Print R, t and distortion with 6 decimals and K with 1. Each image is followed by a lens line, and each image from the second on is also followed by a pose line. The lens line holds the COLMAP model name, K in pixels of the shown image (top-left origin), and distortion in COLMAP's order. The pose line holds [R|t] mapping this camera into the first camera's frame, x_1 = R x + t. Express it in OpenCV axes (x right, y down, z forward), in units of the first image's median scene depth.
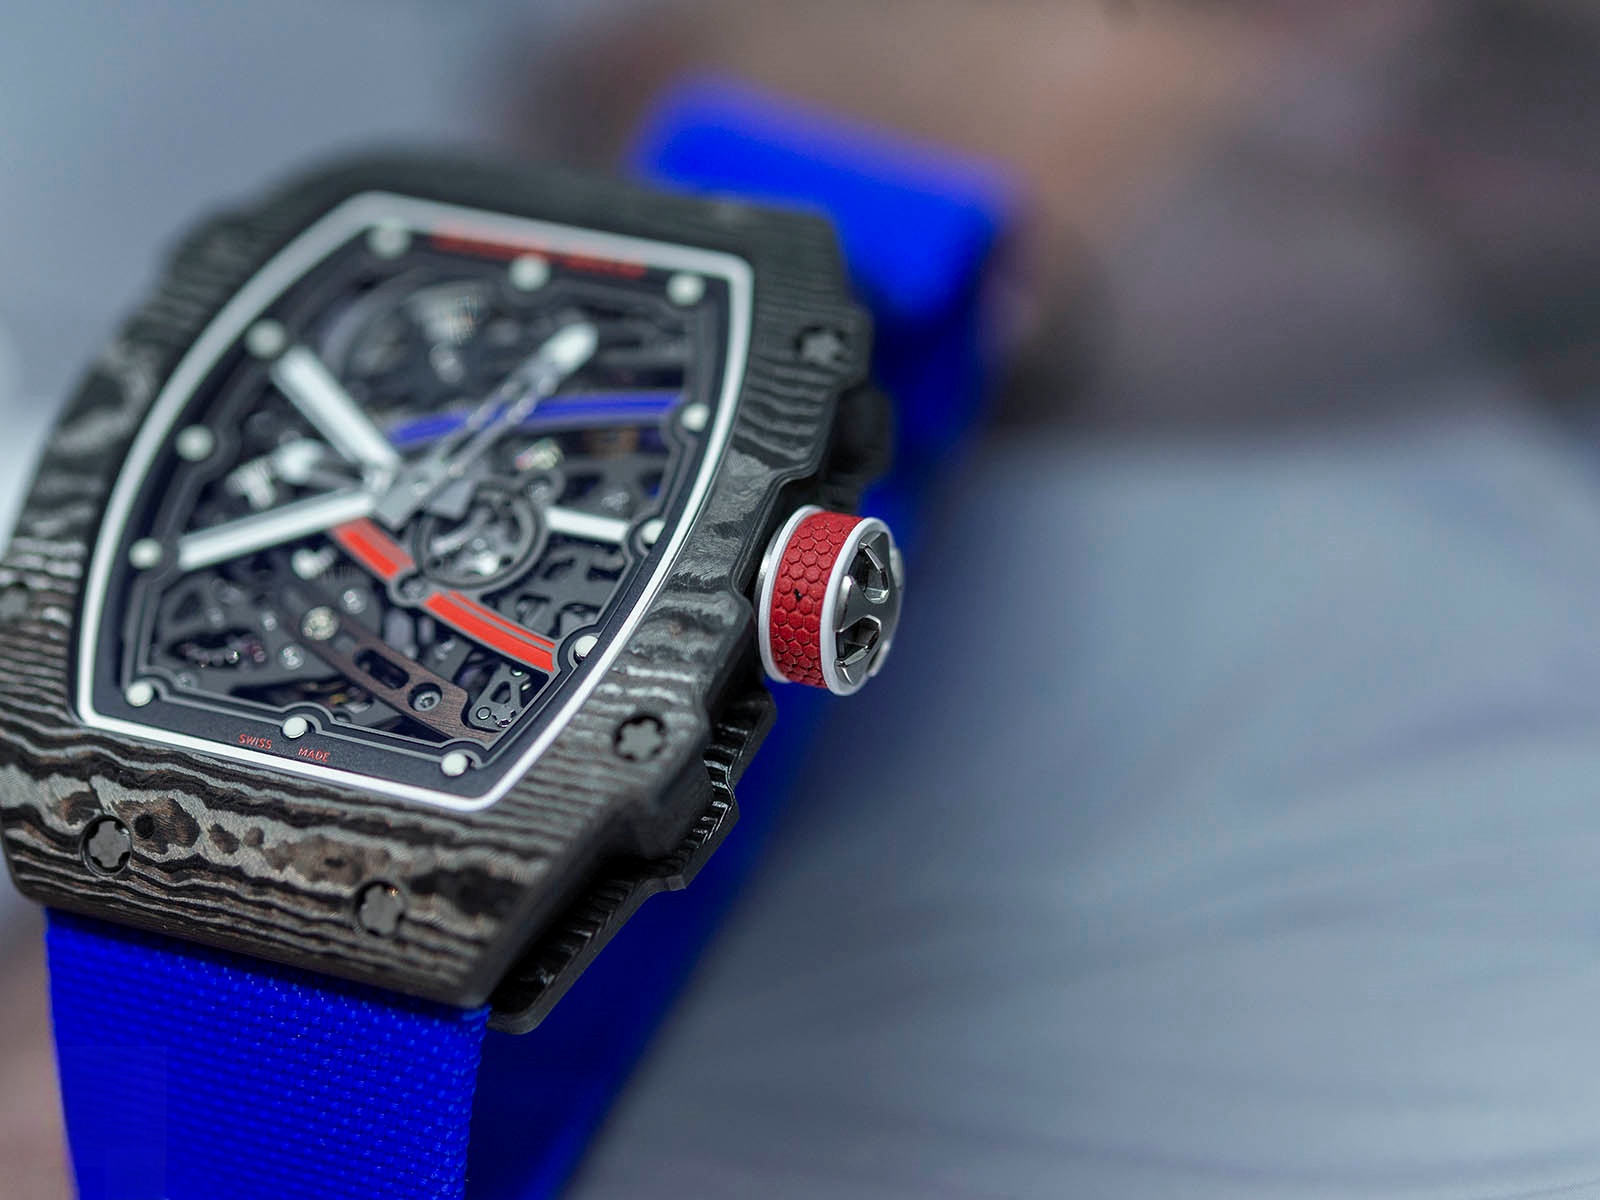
lens RADIAL K [[3536.0, 0, 800.0], [0, 3536.0, 600.0], [0, 0, 1]] dist [-0.022695, -0.009369]
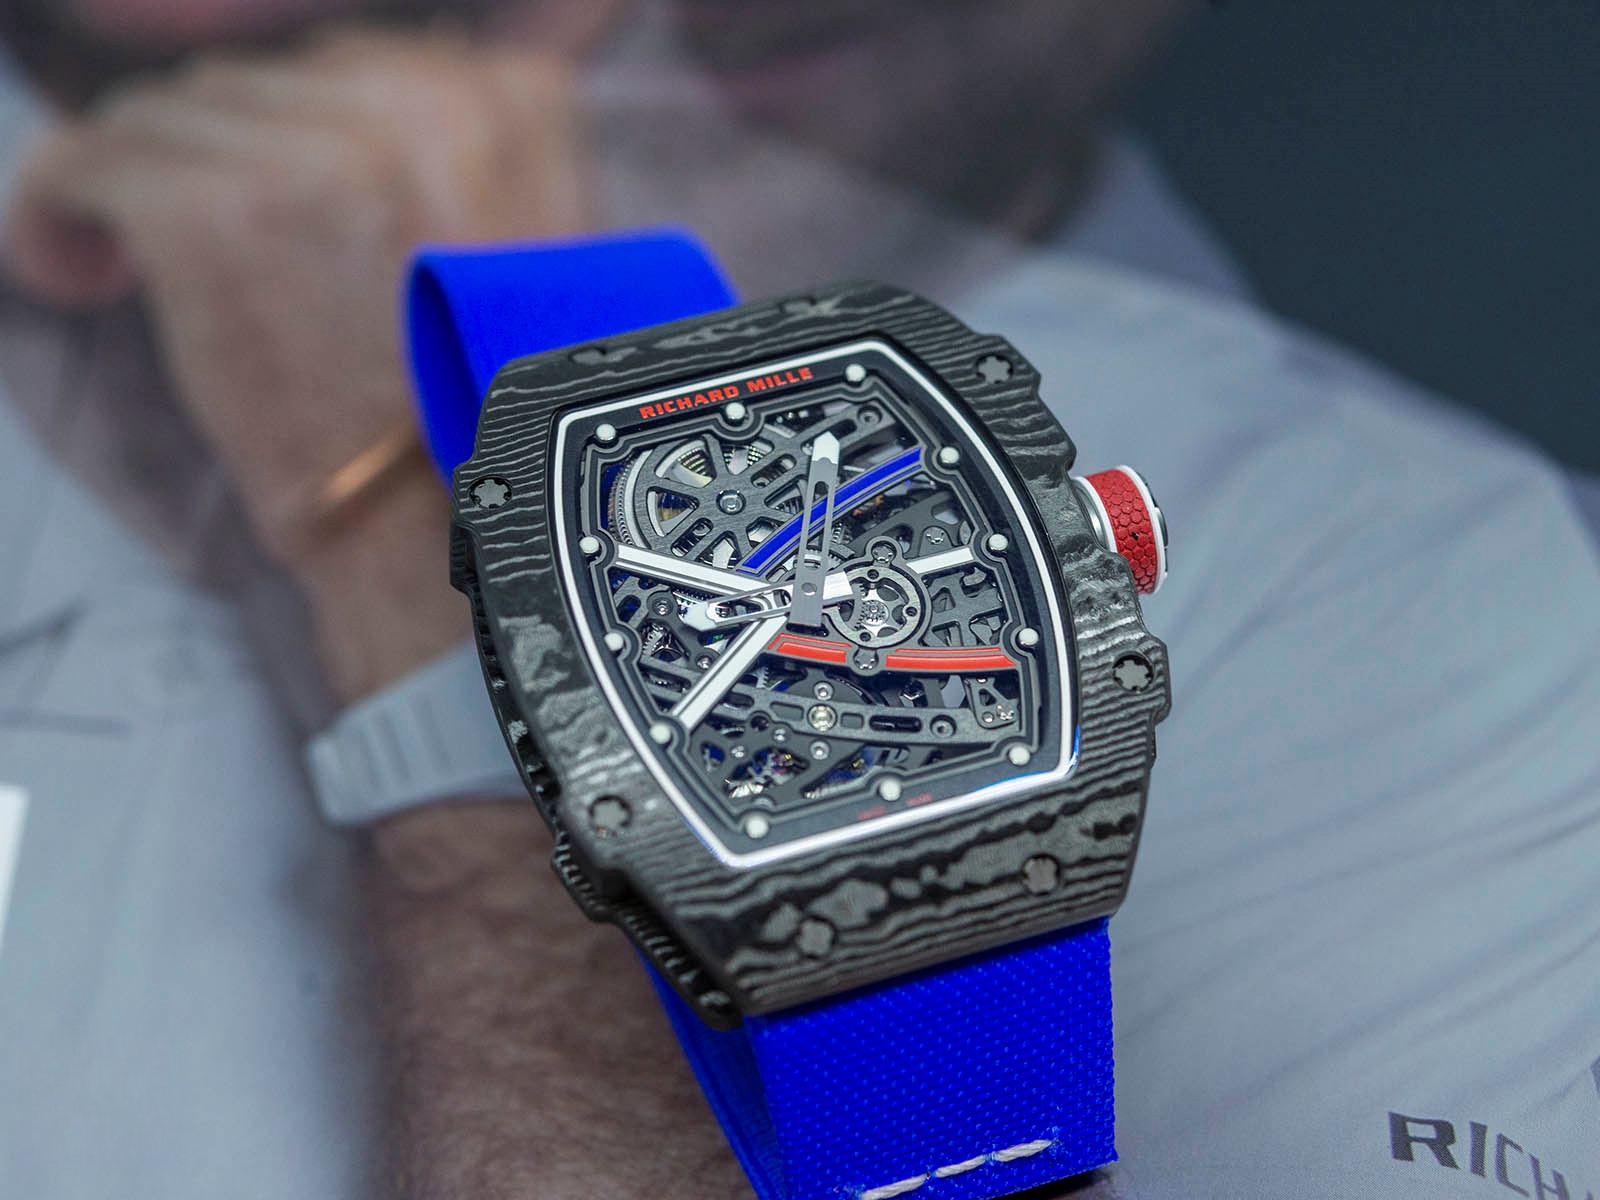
lens RADIAL K [[3536.0, 0, 800.0], [0, 3536.0, 600.0], [0, 0, 1]] dist [-0.022695, -0.009369]
pose [[0.735647, -0.410208, 0.539029, -0.814090], [0.383593, 0.908165, 0.167612, -0.248770], [-0.558283, 0.083465, 0.825442, -0.042632]]
